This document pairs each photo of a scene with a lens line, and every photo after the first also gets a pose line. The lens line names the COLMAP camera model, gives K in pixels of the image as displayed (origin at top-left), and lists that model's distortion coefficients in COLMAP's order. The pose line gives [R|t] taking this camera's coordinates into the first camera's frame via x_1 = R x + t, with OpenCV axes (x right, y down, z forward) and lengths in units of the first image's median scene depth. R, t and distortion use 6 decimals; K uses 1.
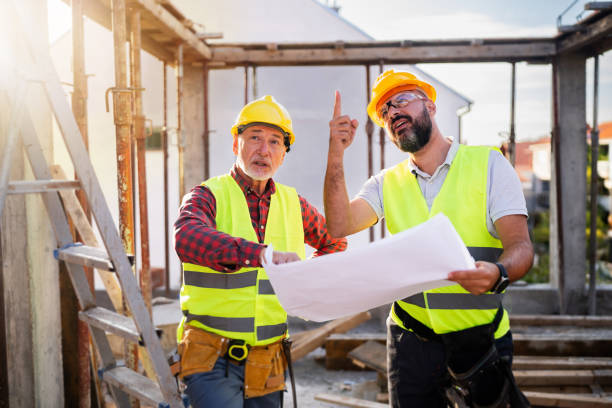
lens RADIAL K [[588.3, 0, 308.6], [0, 588.3, 204.7], [0, 0, 1]] dist [0.000835, 0.003467]
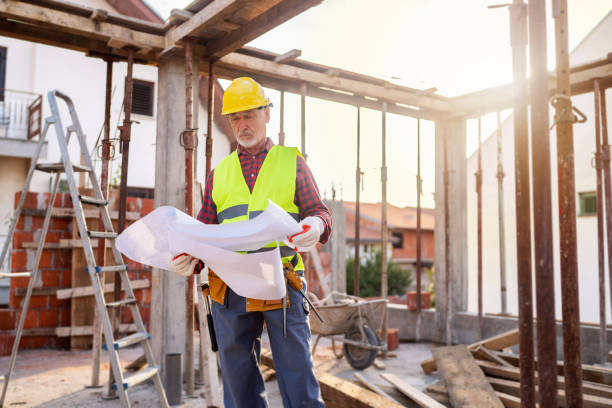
lens RADIAL K [[582.5, 0, 310.7], [0, 582.5, 202.9], [0, 0, 1]] dist [-0.002644, 0.004594]
pose [[0.633011, -0.053276, -0.772307, 0.558892], [-0.062454, 0.990863, -0.119543, 0.093237], [0.771619, 0.123906, 0.623900, 0.088548]]
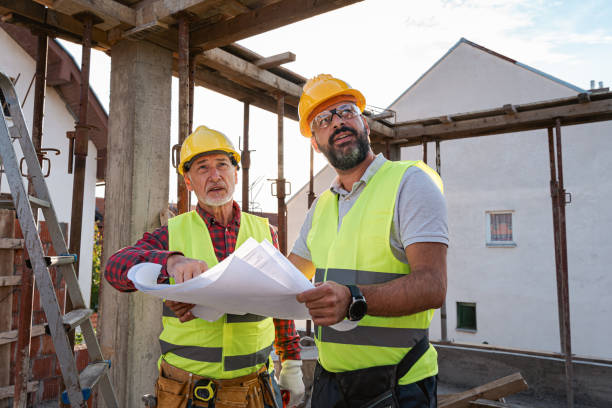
lens RADIAL K [[492.8, 0, 306.0], [0, 492.8, 204.0], [0, 0, 1]] dist [0.003832, 0.000559]
pose [[0.848843, -0.034726, -0.527503, 0.200368], [-0.046095, 0.989178, -0.139293, 0.027608], [0.526631, 0.142553, 0.838056, 0.117781]]
